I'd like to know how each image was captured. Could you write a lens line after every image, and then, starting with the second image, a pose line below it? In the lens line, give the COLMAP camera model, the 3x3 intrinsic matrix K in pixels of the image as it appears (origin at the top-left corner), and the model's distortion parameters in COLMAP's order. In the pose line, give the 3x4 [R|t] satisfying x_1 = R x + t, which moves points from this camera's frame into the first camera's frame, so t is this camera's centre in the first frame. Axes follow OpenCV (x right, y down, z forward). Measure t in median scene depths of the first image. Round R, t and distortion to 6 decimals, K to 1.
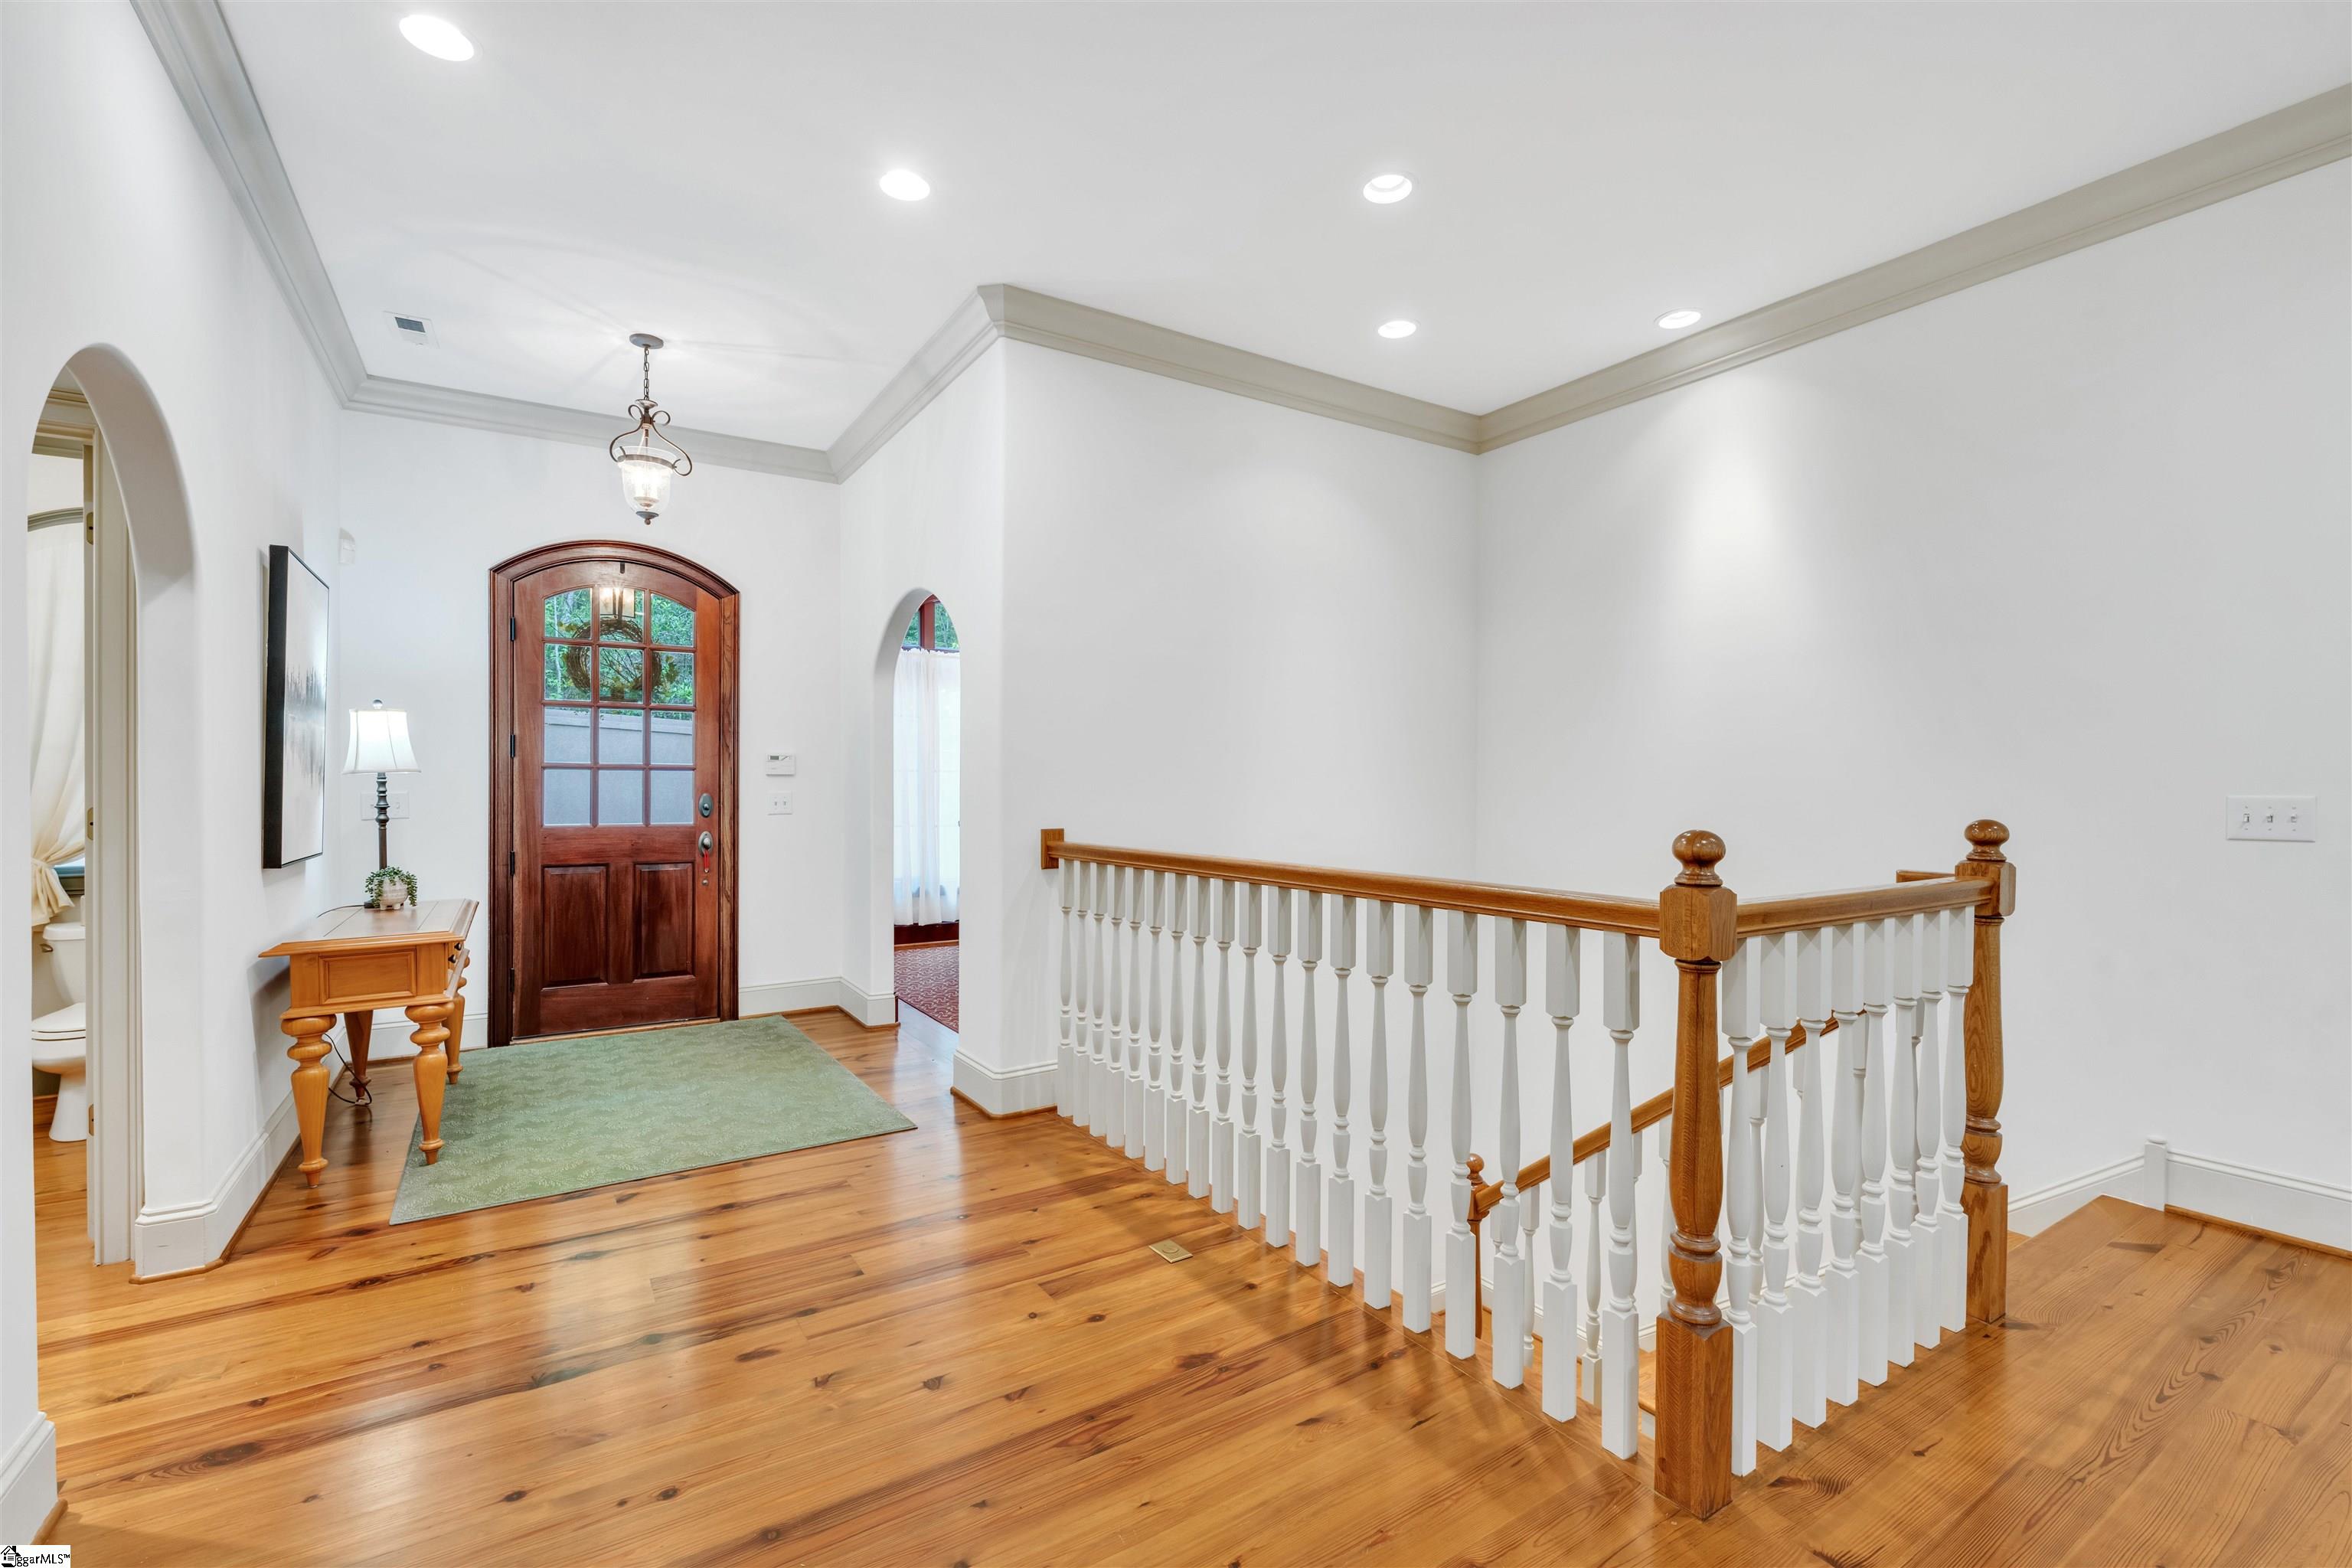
lens RADIAL K [[1031.7, 0, 1177.1], [0, 1031.7, 797.7], [0, 0, 1]] dist [-0.010398, 0.002160]
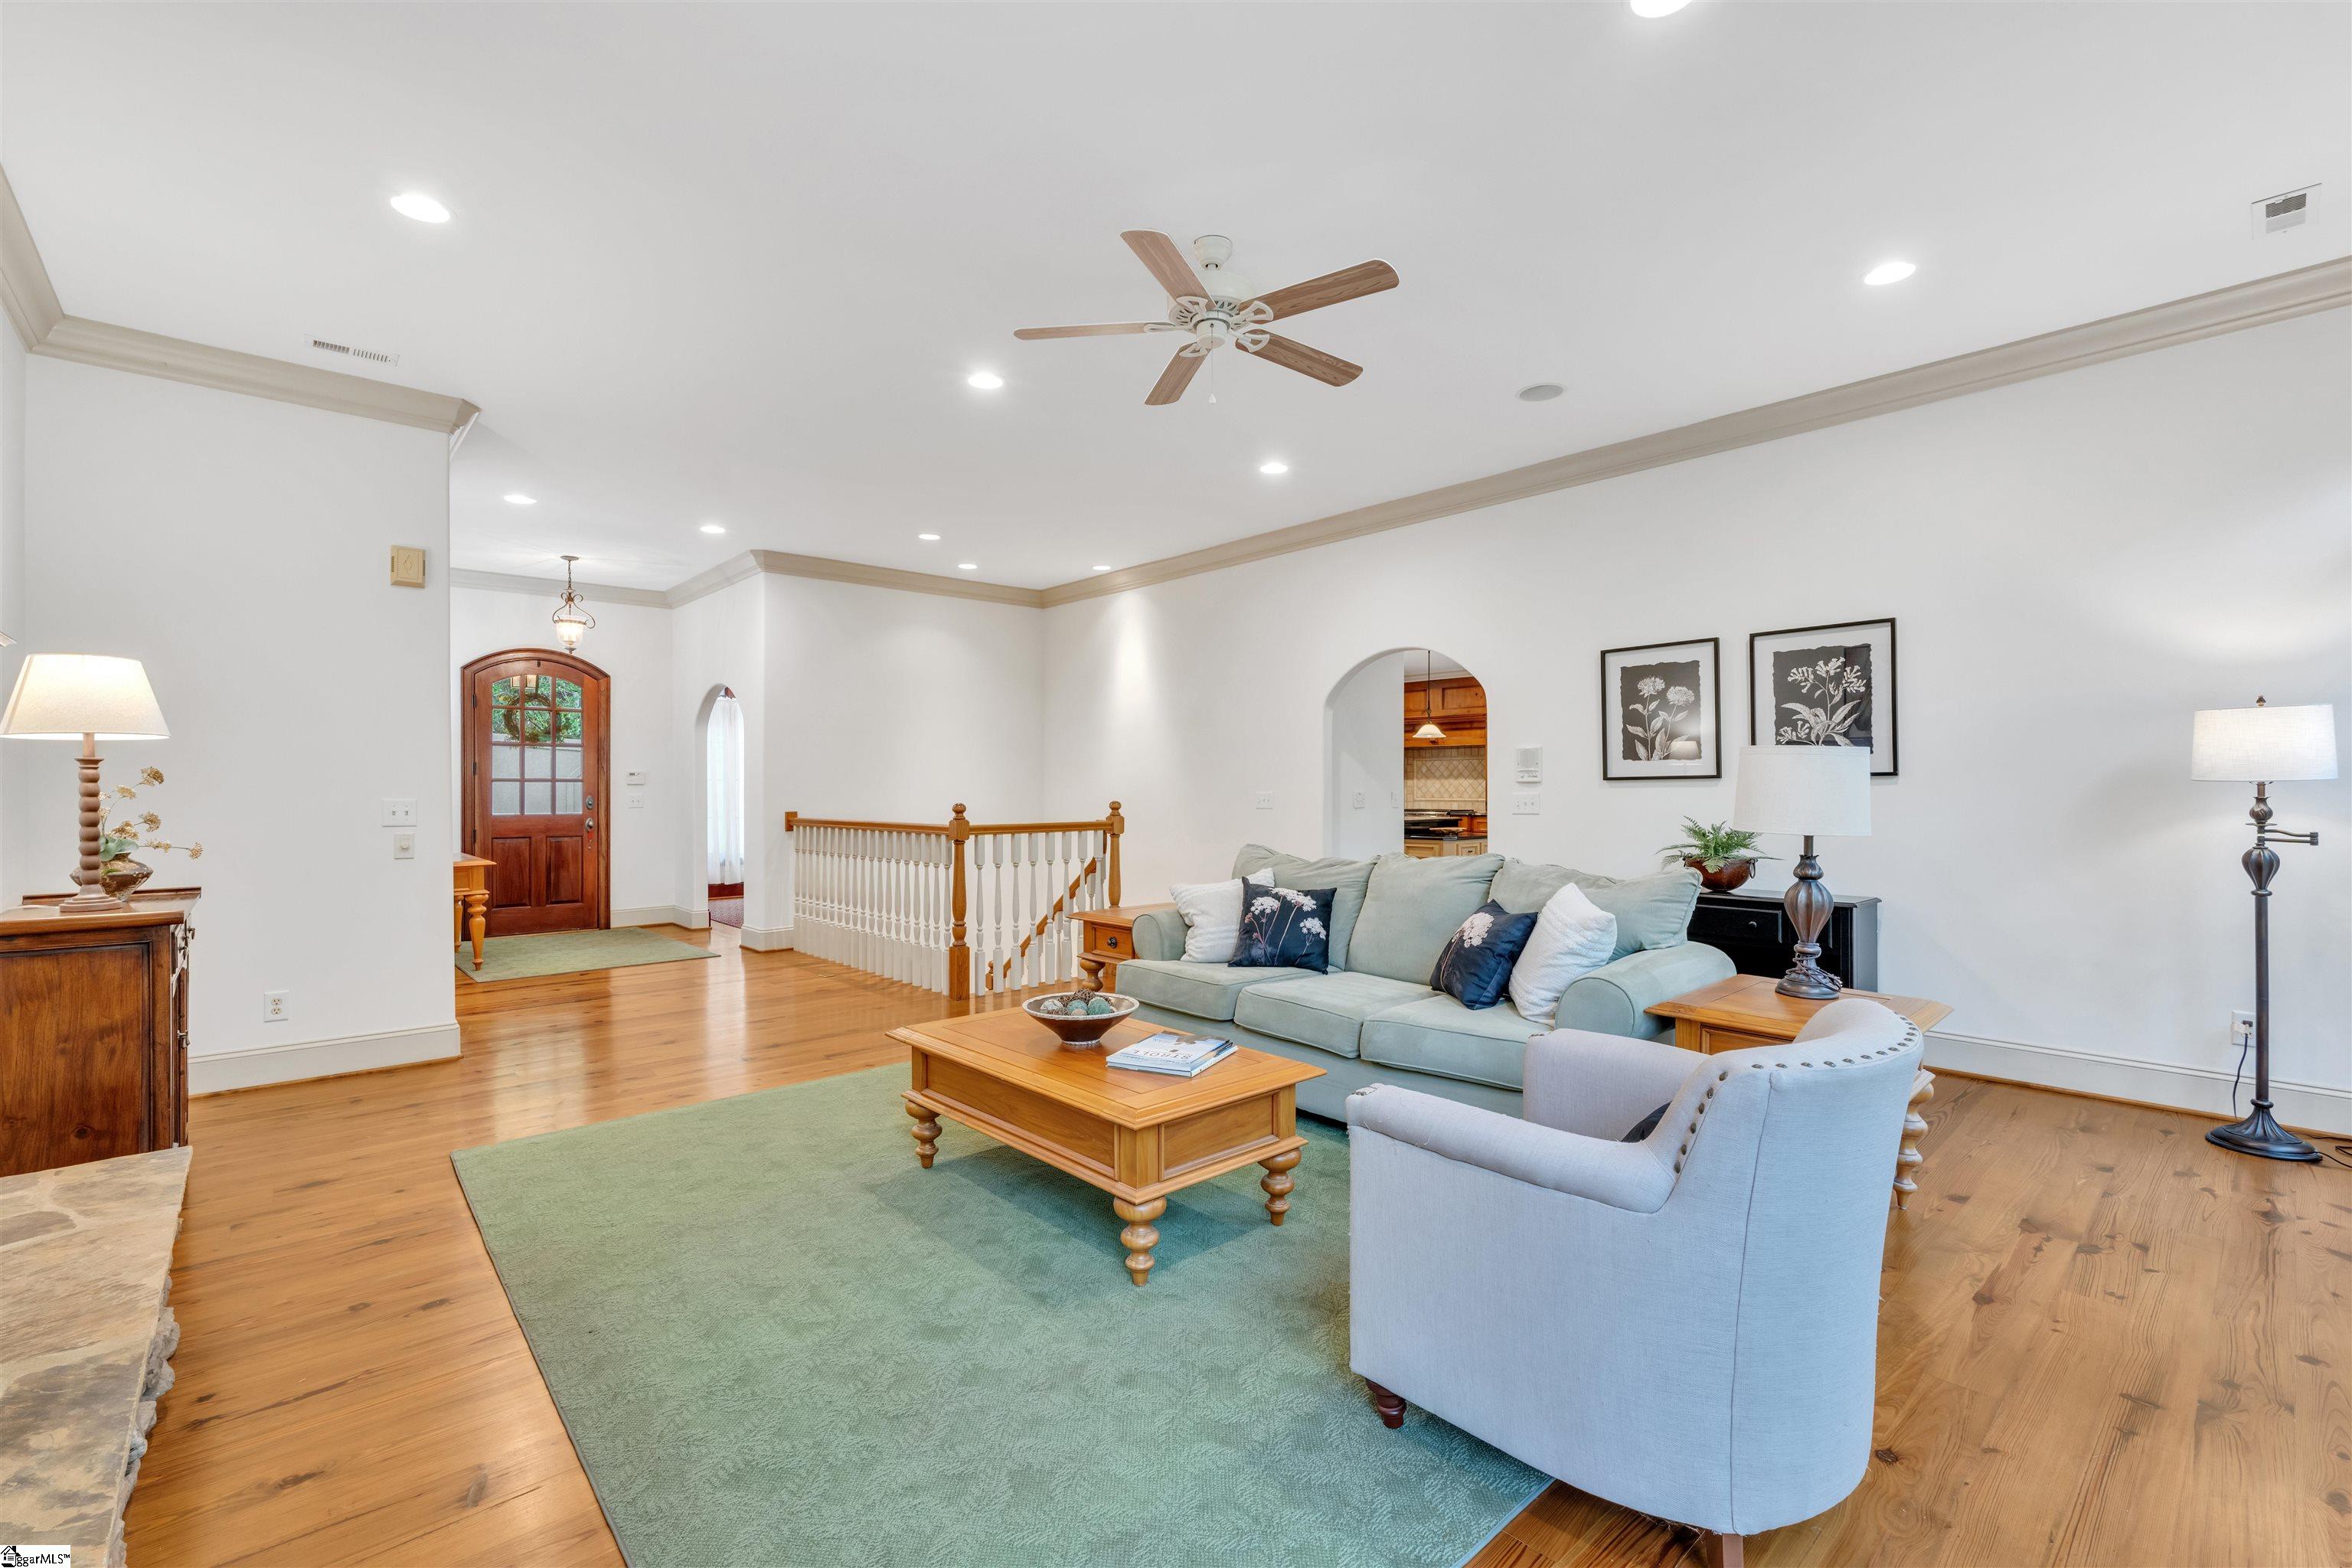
lens RADIAL K [[1031.7, 0, 1171.5], [0, 1031.7, 789.6], [0, 0, 1]] dist [-0.010398, 0.002160]
pose [[0.987412, -0.006965, 0.158017, 0.230223], [0.007747, 0.999961, -0.004331, 0.001716], [-0.157981, 0.005501, 0.987427, -0.861395]]
